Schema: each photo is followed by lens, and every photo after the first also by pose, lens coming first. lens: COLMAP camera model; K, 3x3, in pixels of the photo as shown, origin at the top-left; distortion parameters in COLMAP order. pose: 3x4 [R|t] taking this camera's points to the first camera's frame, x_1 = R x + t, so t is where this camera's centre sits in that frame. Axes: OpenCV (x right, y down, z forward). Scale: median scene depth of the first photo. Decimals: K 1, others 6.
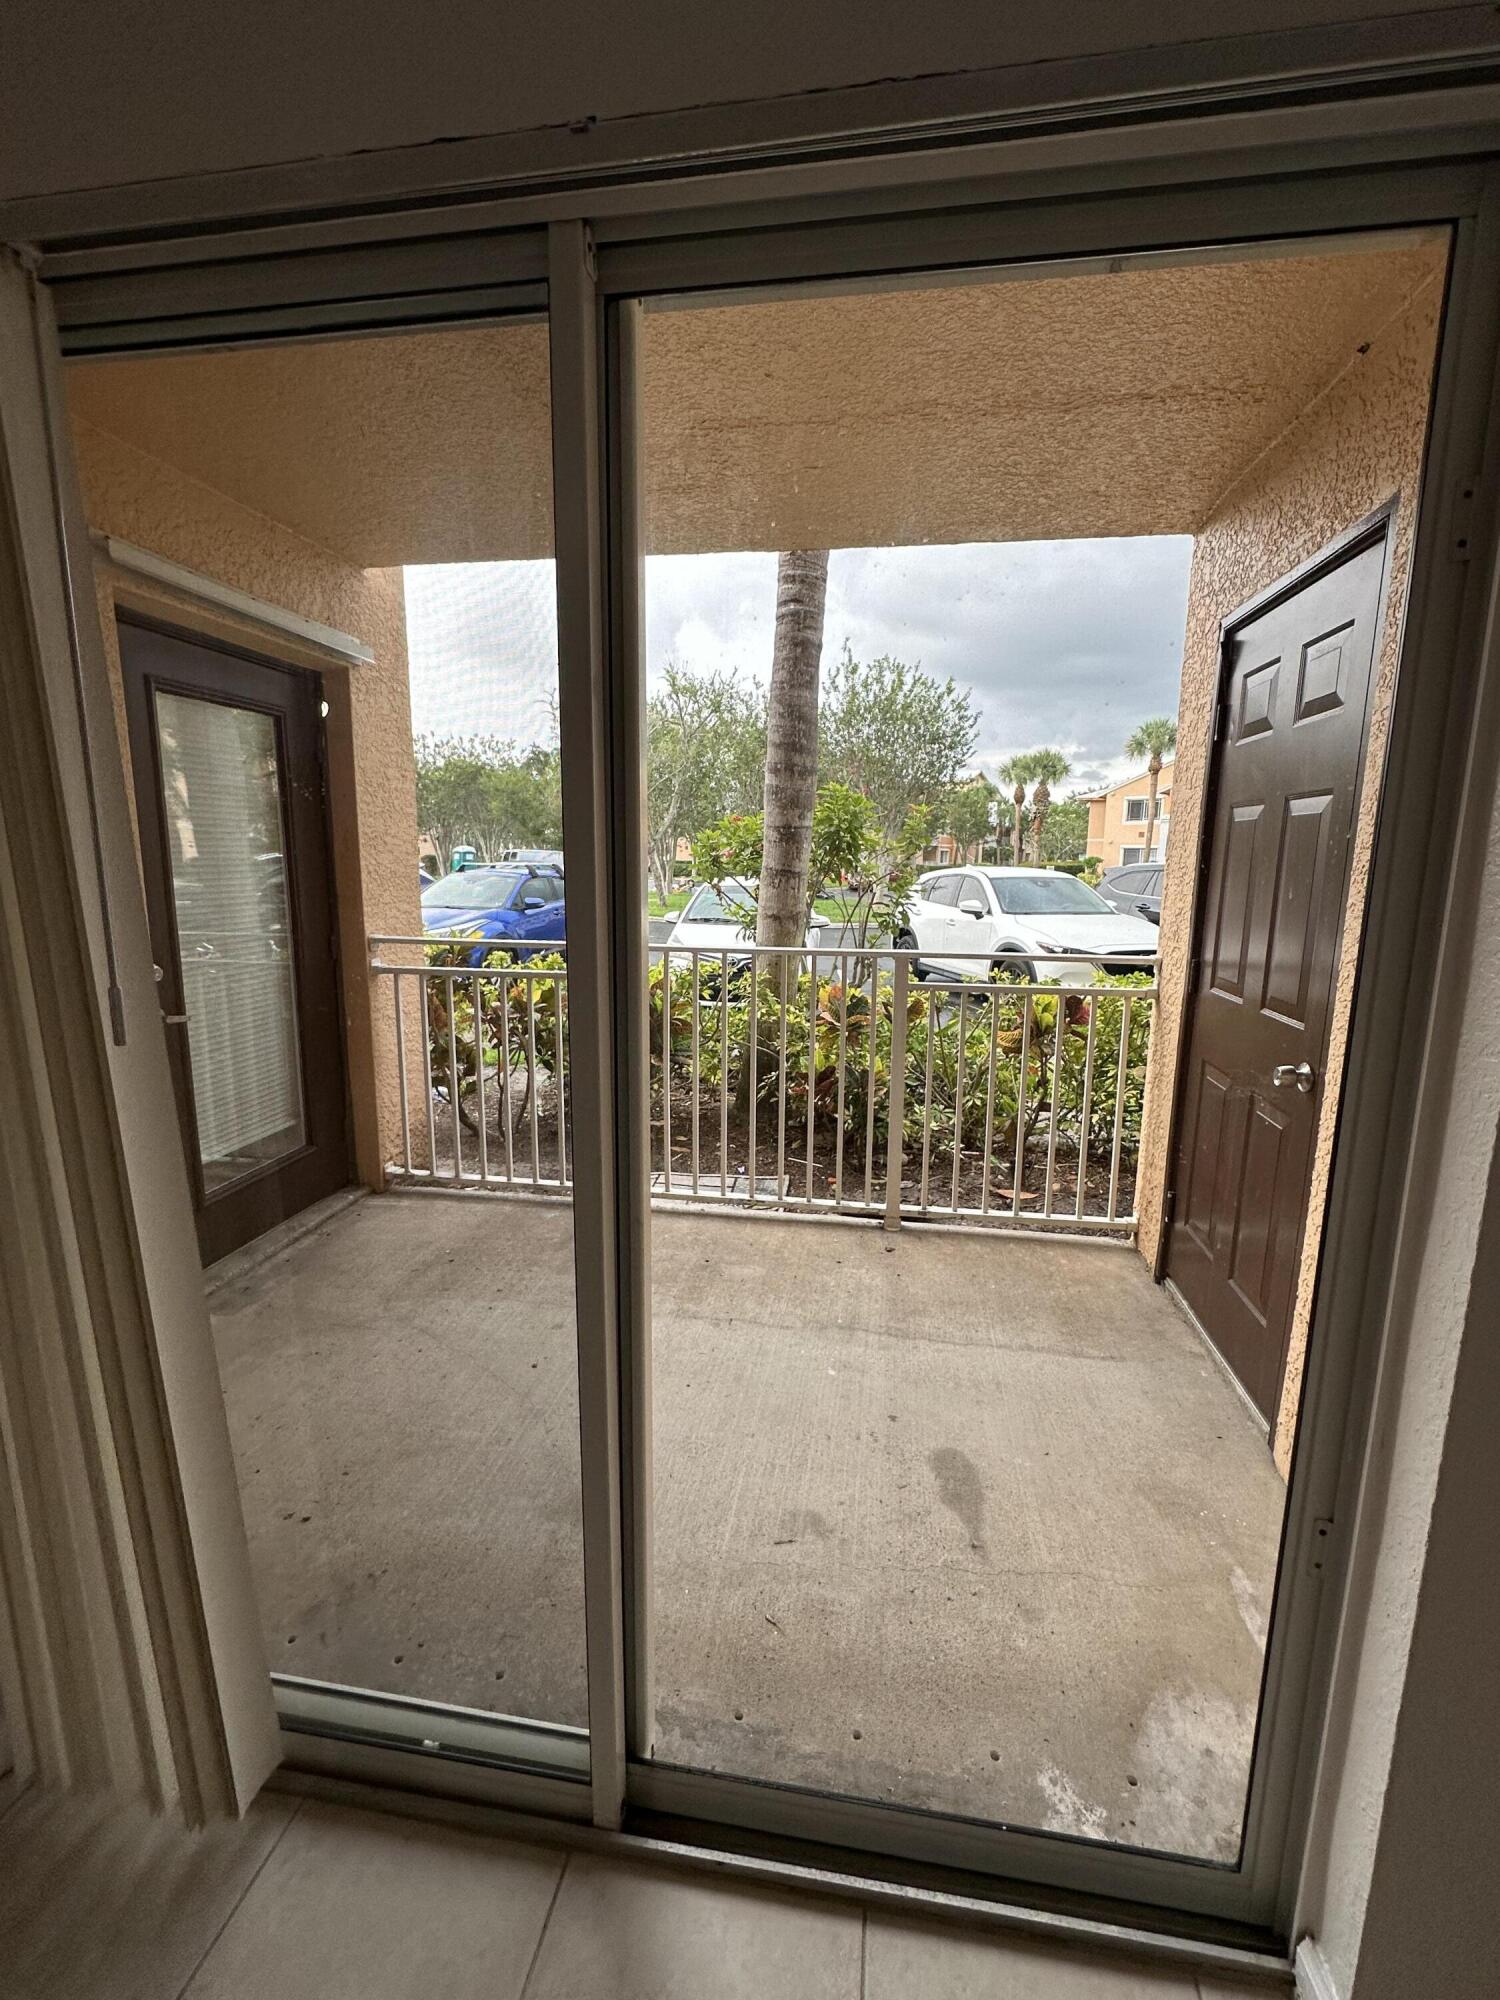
lens RADIAL K [[857.0, 0, 747.7], [0, 857.0, 1001.5], [0, 0, 1]] dist [-0.003439, 0.001159]
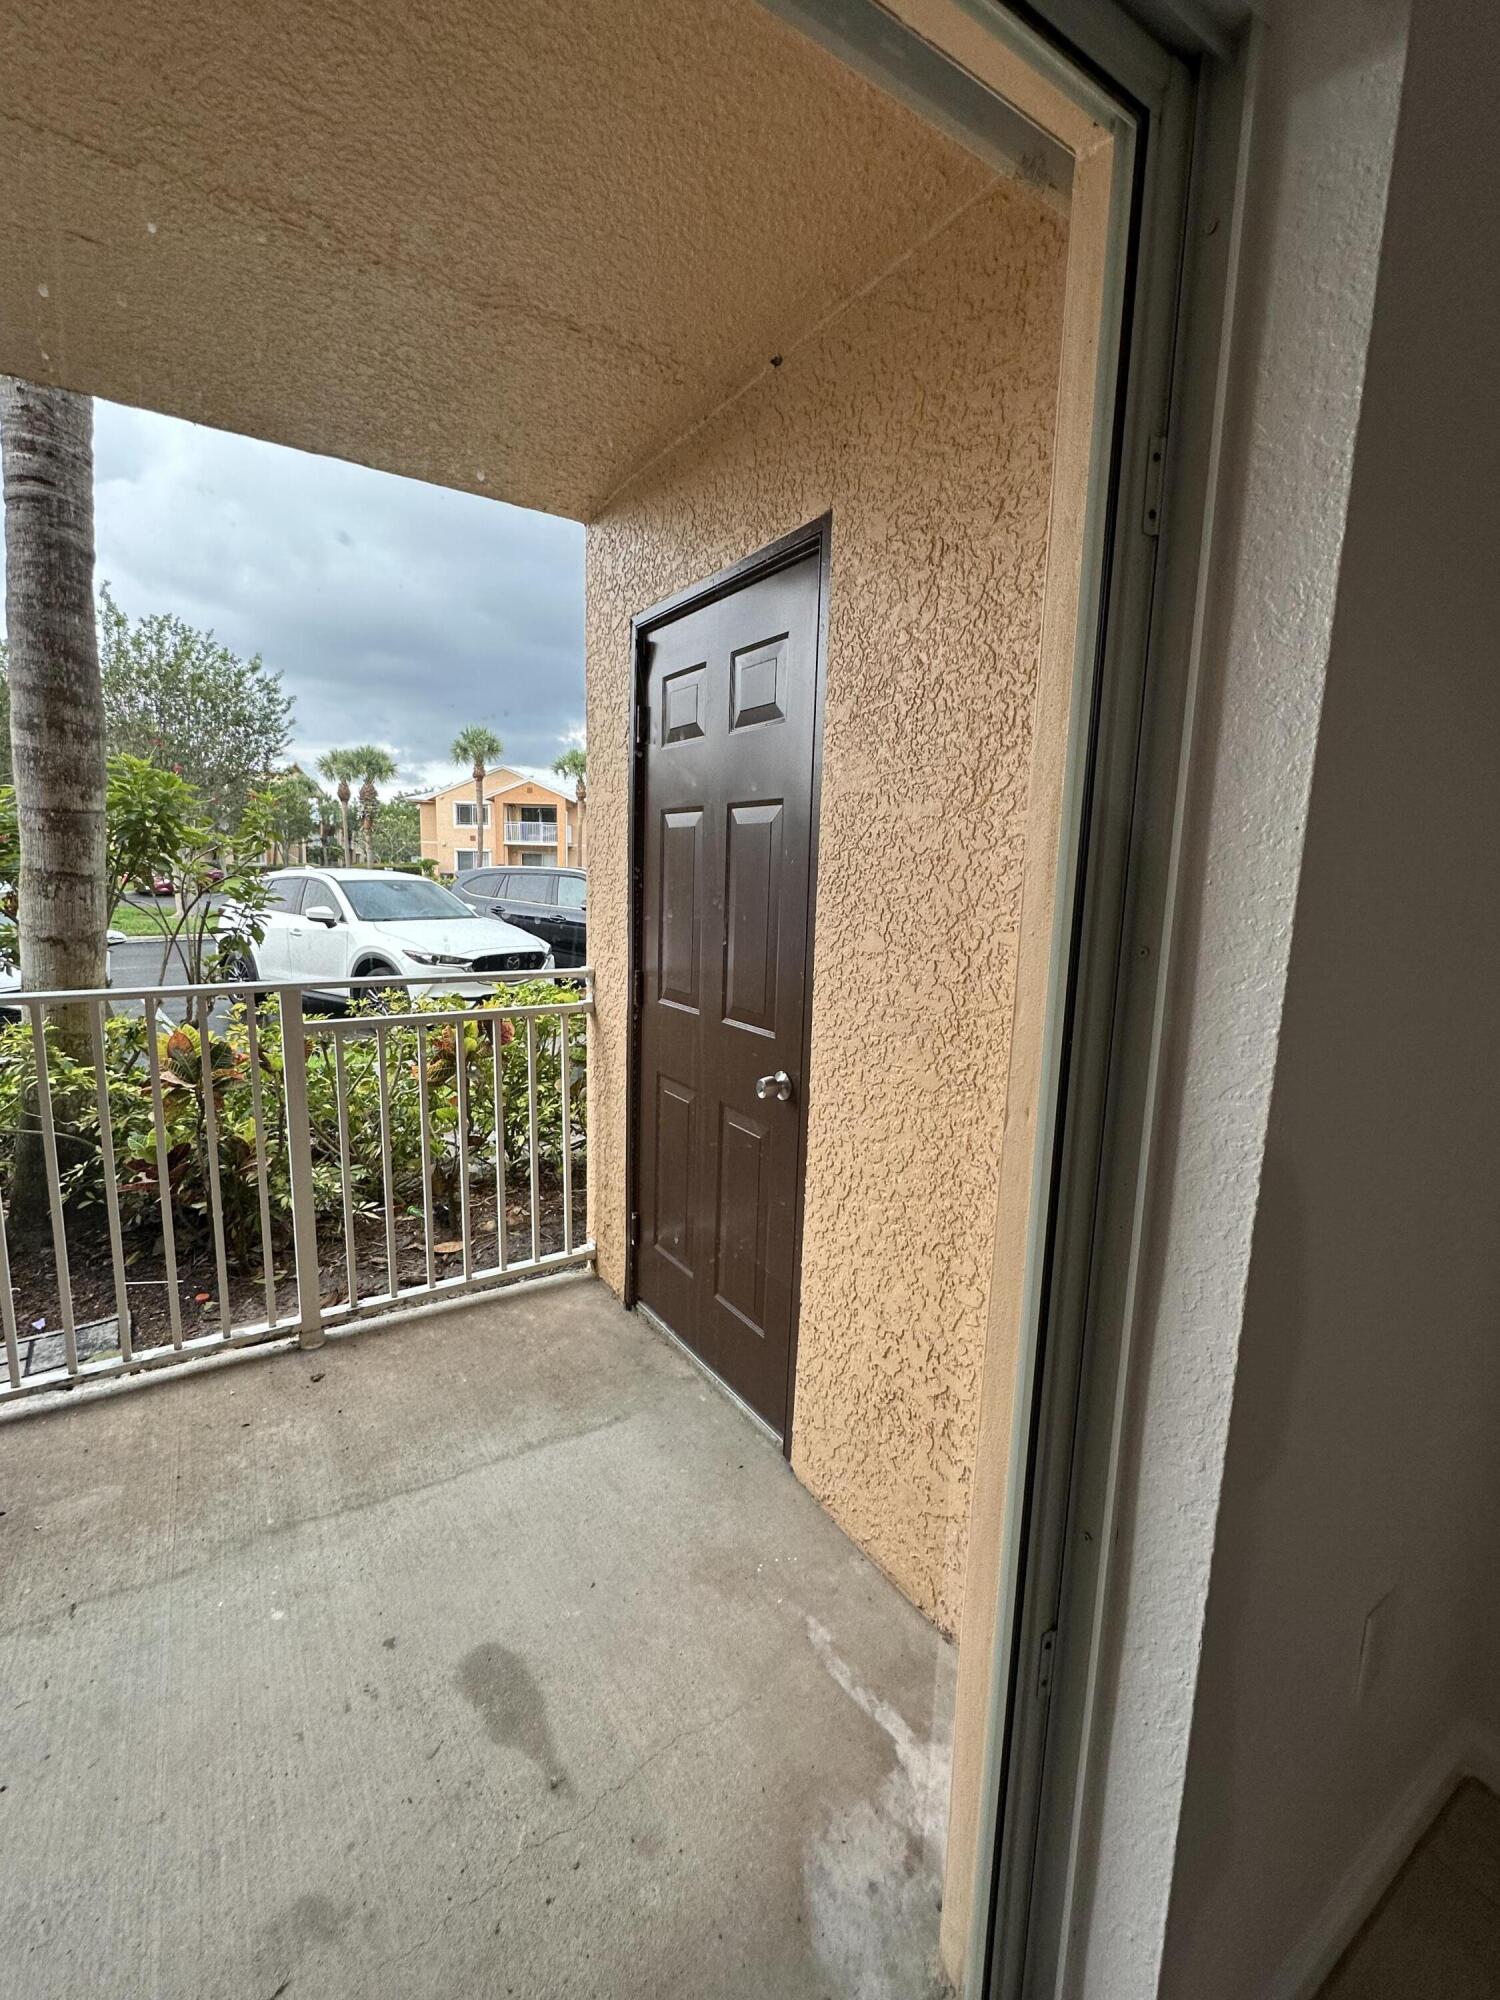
lens RADIAL K [[857.0, 0, 748.4], [0, 857.0, 1000.4], [0, 0, 1]] dist [-0.003439, 0.001159]
pose [[0.740487, -0.092126, 0.665727, -0.022441], [0.094360, 0.995000, 0.032735, -0.027774], [-0.665414, 0.038578, 0.745477, 0.160145]]
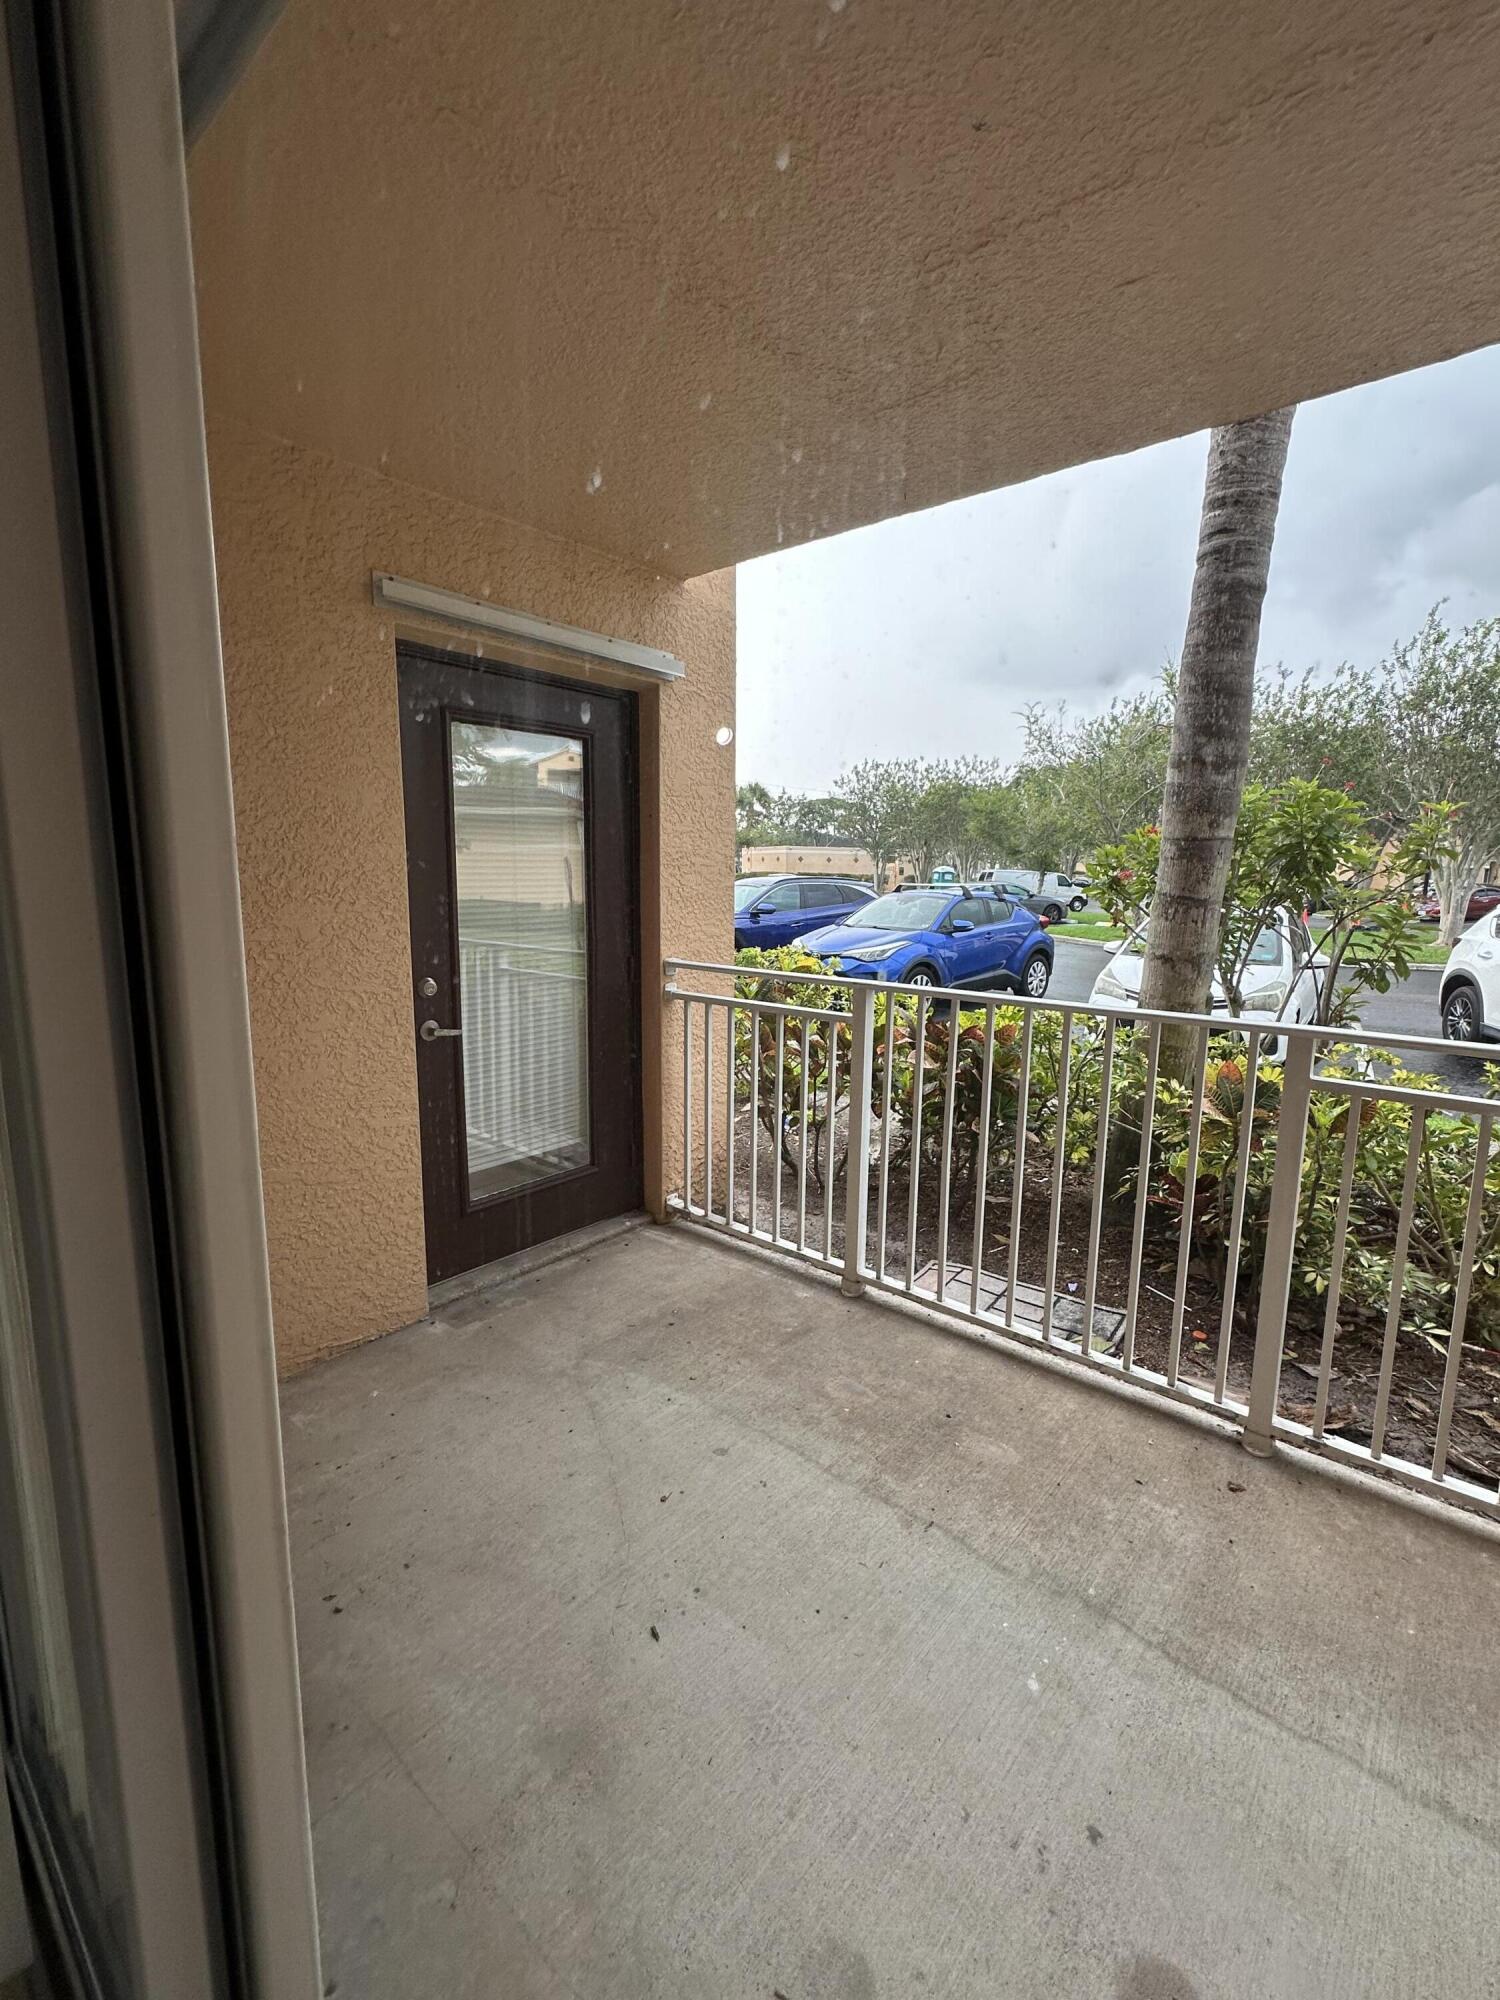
lens RADIAL K [[857.0, 0, 750.9], [0, 857.0, 1000.8], [0, 0, 1]] dist [-0.003439, 0.001159]
pose [[0.853923, 0.075963, -0.514826, 0.146588], [-0.088185, 0.996104, 0.000706, -0.040073], [0.512874, 0.044797, 0.857295, 0.227668]]
